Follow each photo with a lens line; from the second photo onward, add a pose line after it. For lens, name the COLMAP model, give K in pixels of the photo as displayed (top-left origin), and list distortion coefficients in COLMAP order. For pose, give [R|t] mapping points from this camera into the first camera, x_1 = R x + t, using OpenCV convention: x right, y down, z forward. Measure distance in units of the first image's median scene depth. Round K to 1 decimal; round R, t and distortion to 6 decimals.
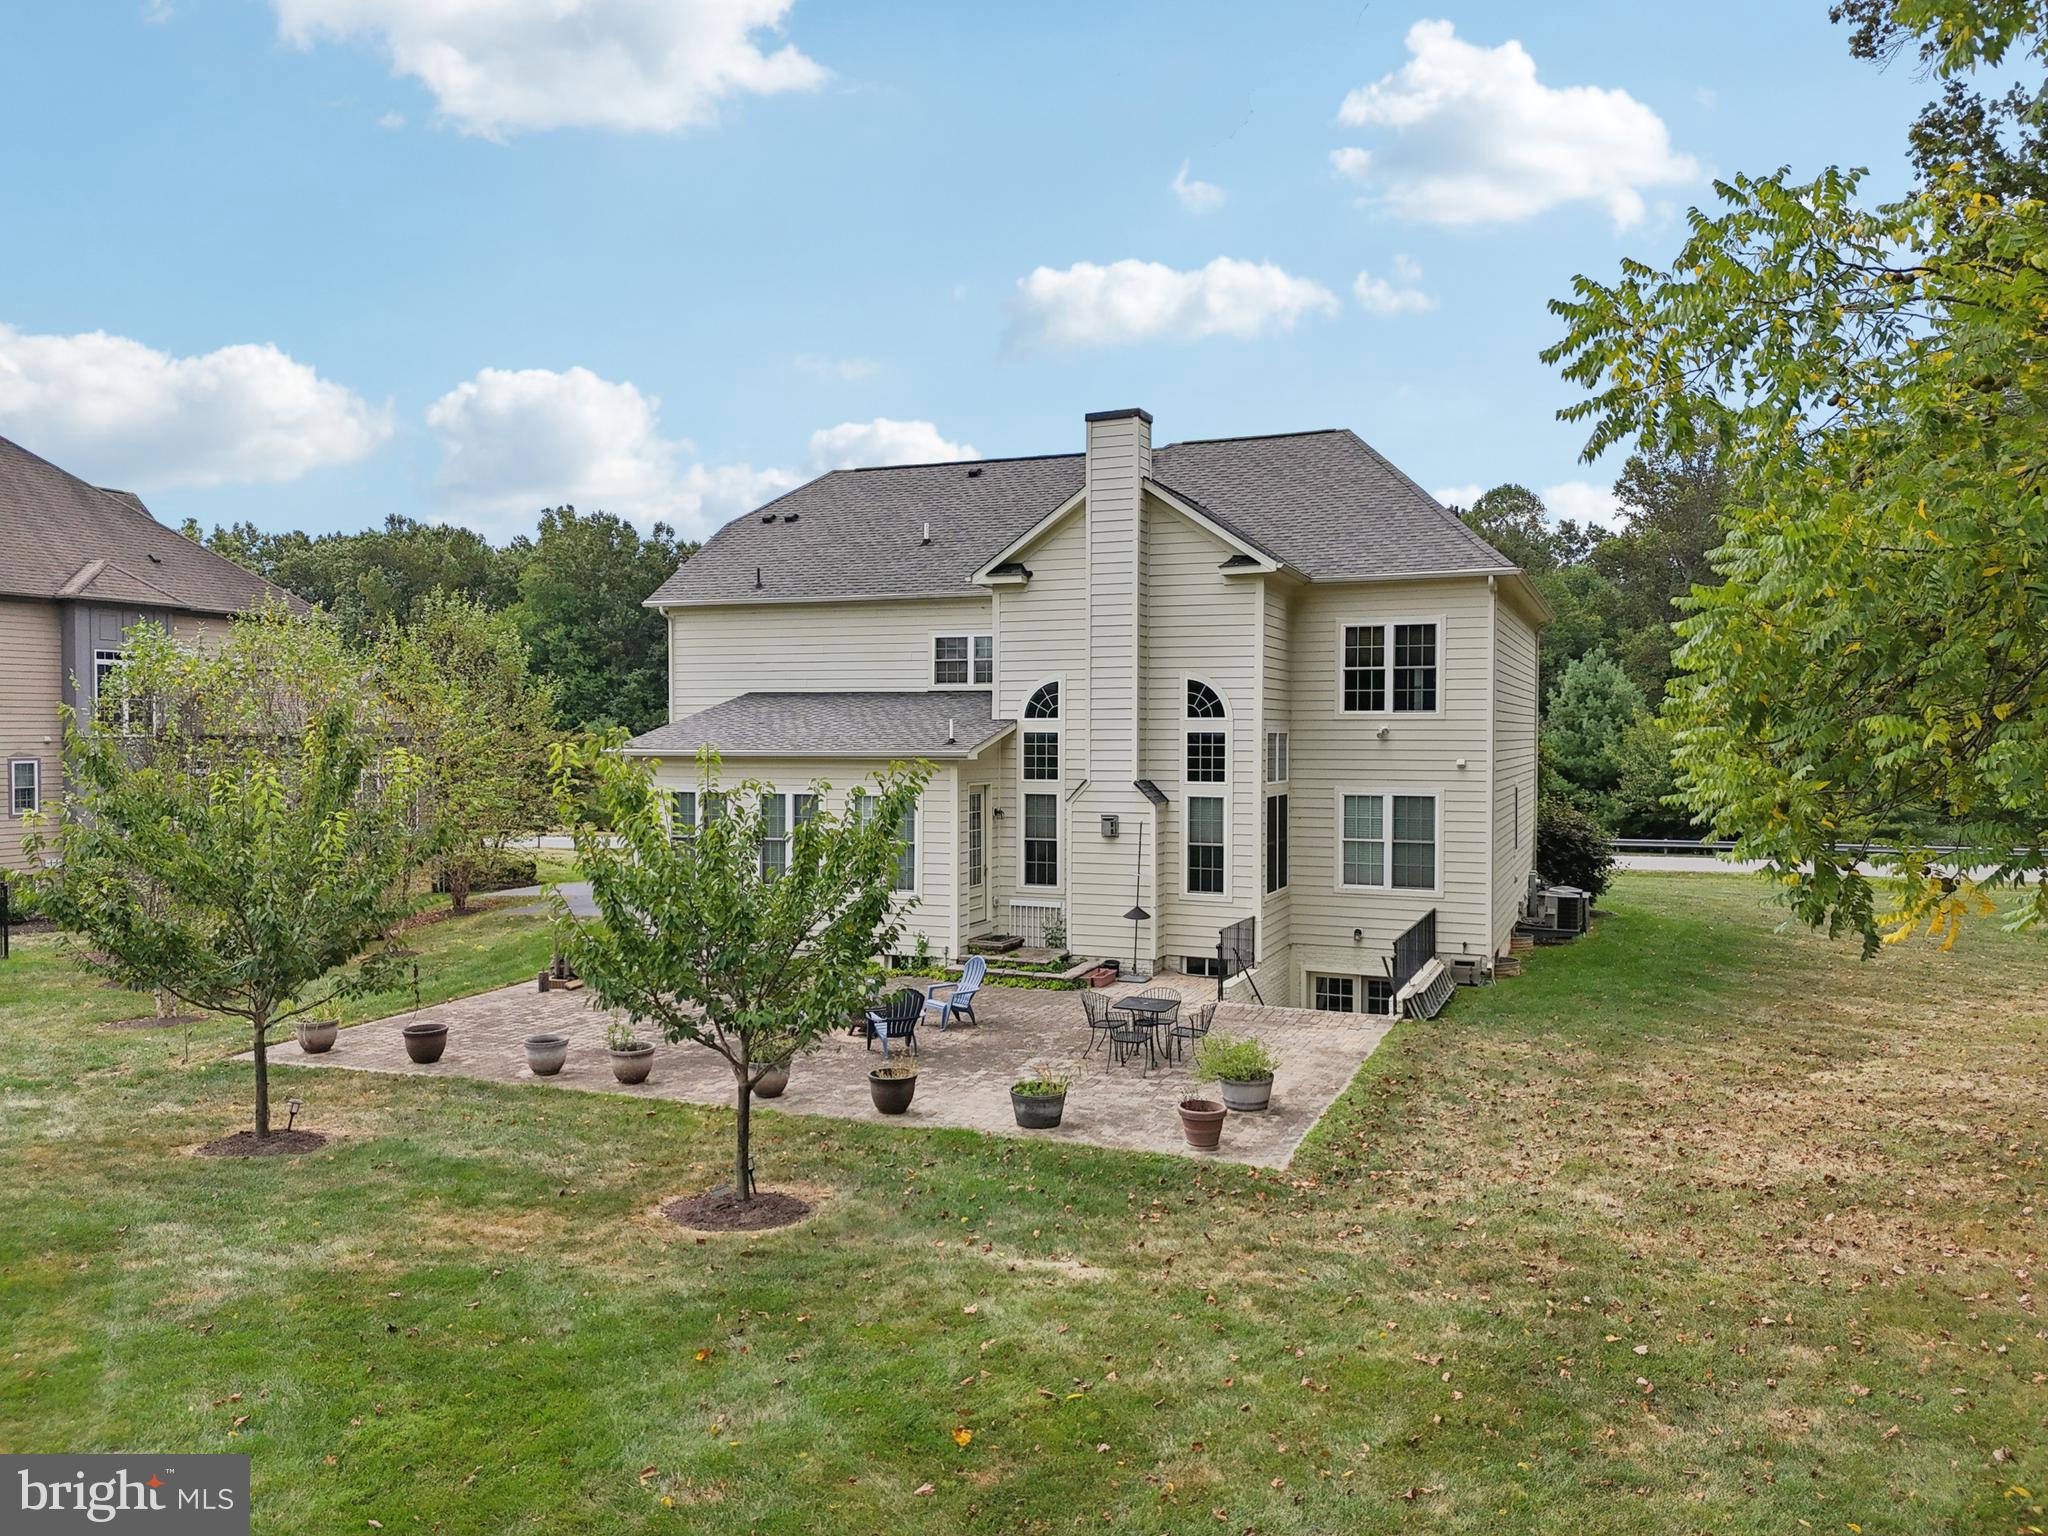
lens RADIAL K [[1500.0, 0, 1026.4], [0, 1500.0, 758.6], [0, 0, 1]] dist [0.097133, -0.113403]
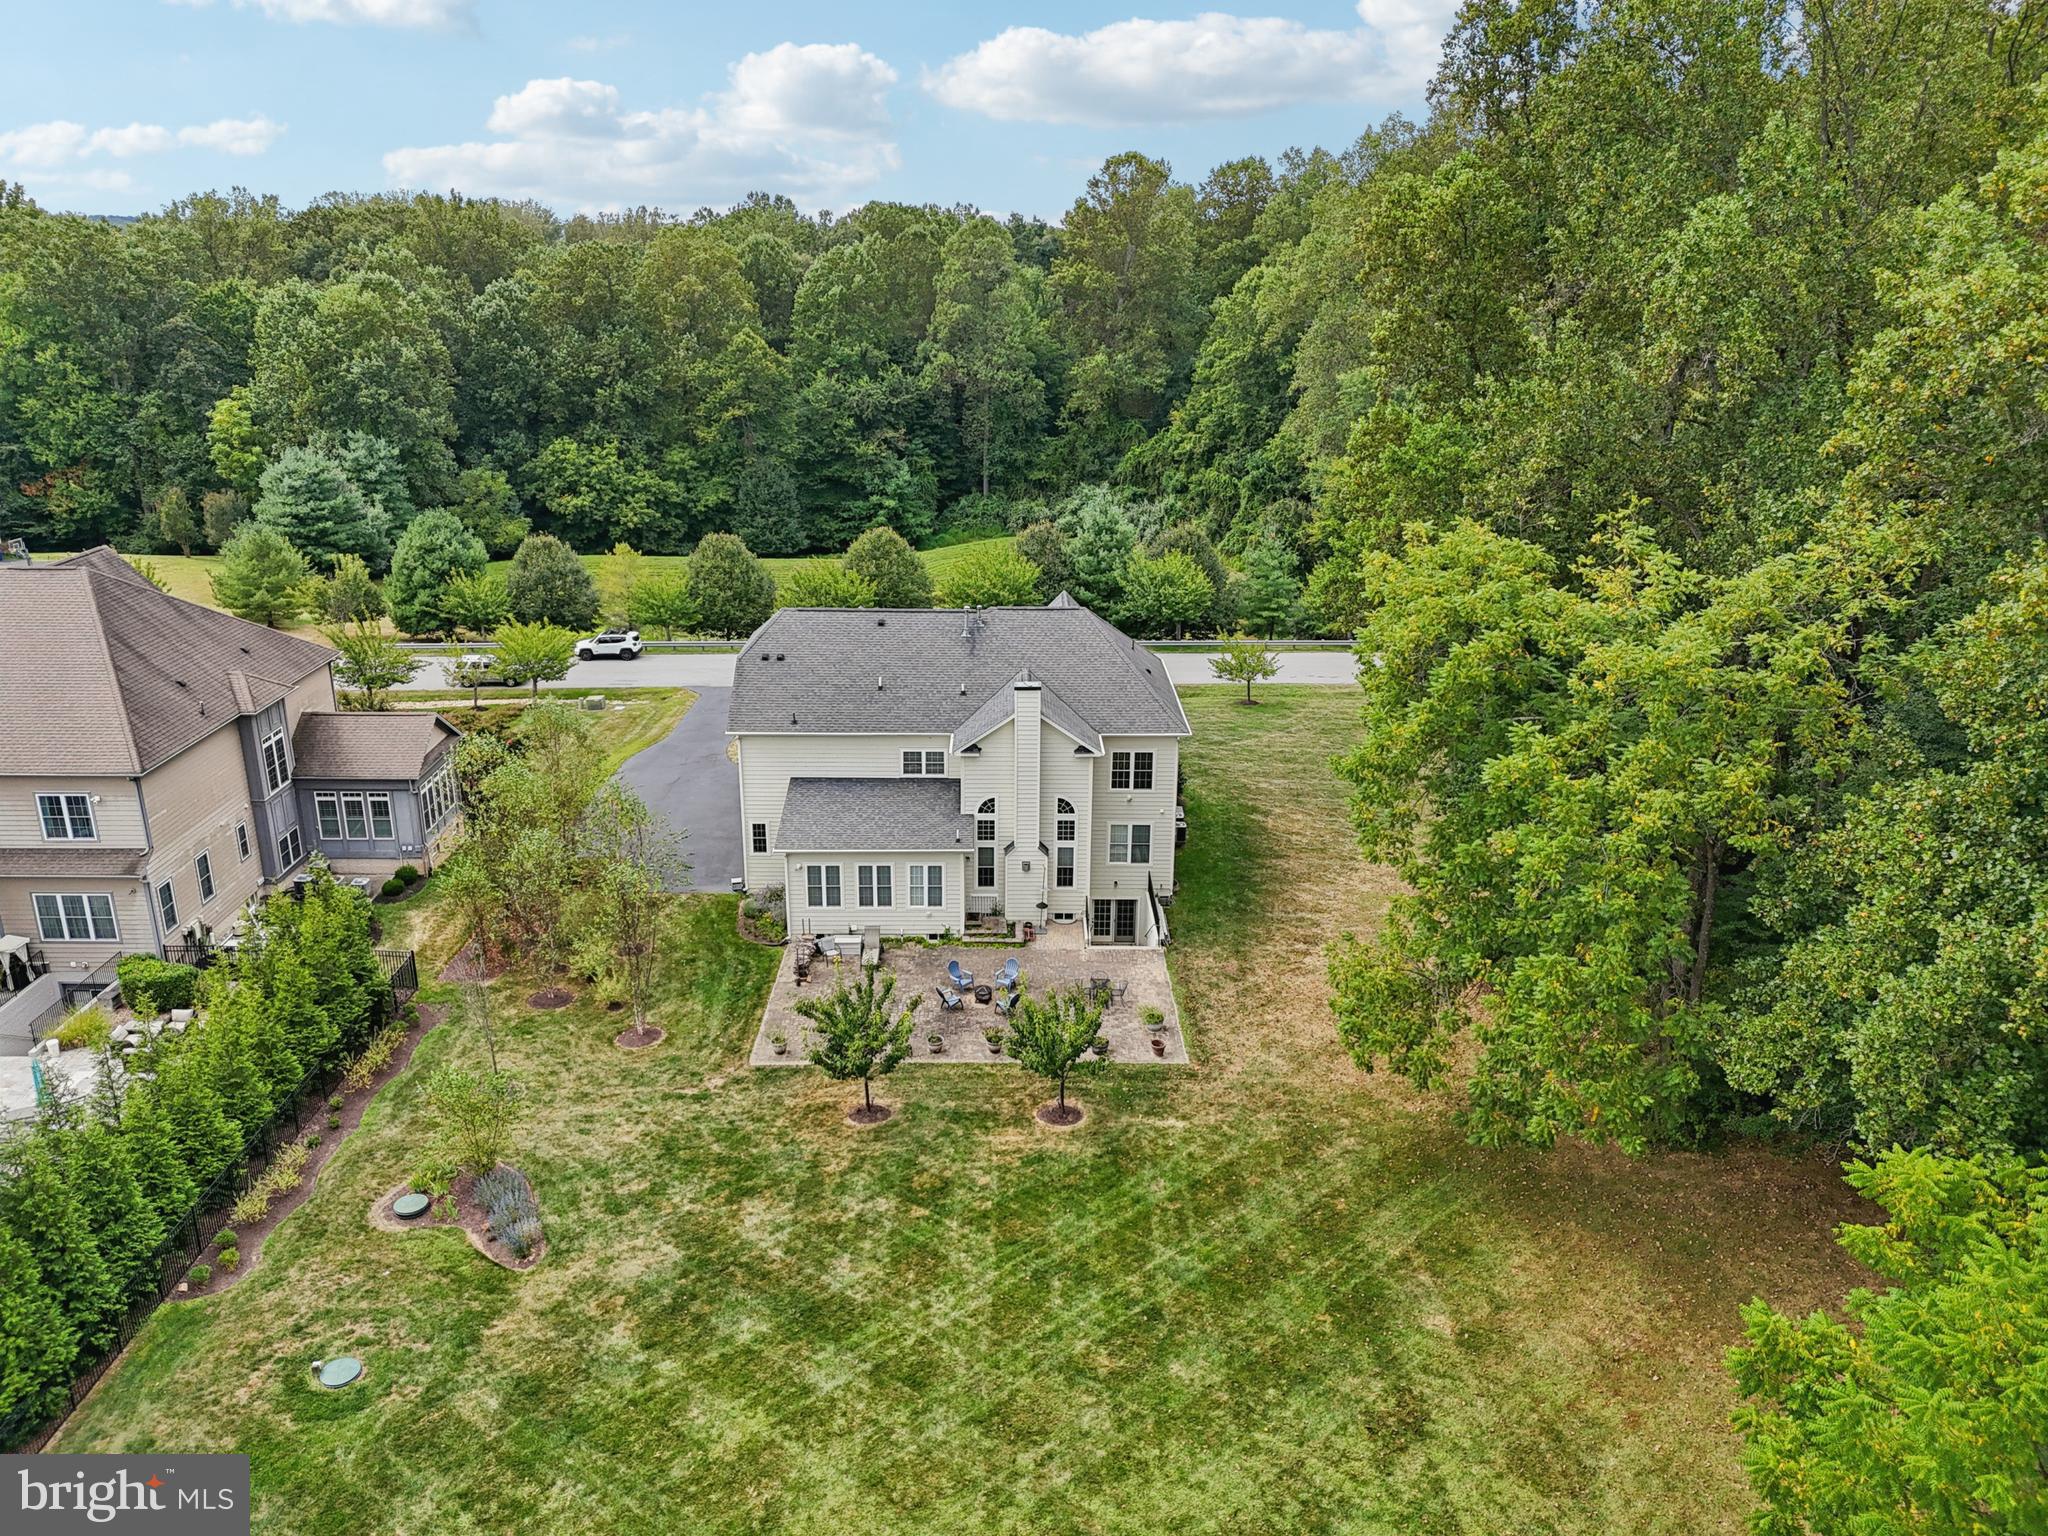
lens RADIAL K [[1501.9, 0, 1025.8], [0, 1501.9, 759.4], [0, 0, 1]] dist [0.087548, -0.102438]
pose [[0.921605, -0.119177, 0.369378, -0.714820], [-0.000530, 0.951304, 0.308255, -0.756326], [-0.388128, -0.284285, 0.876663, -0.857052]]
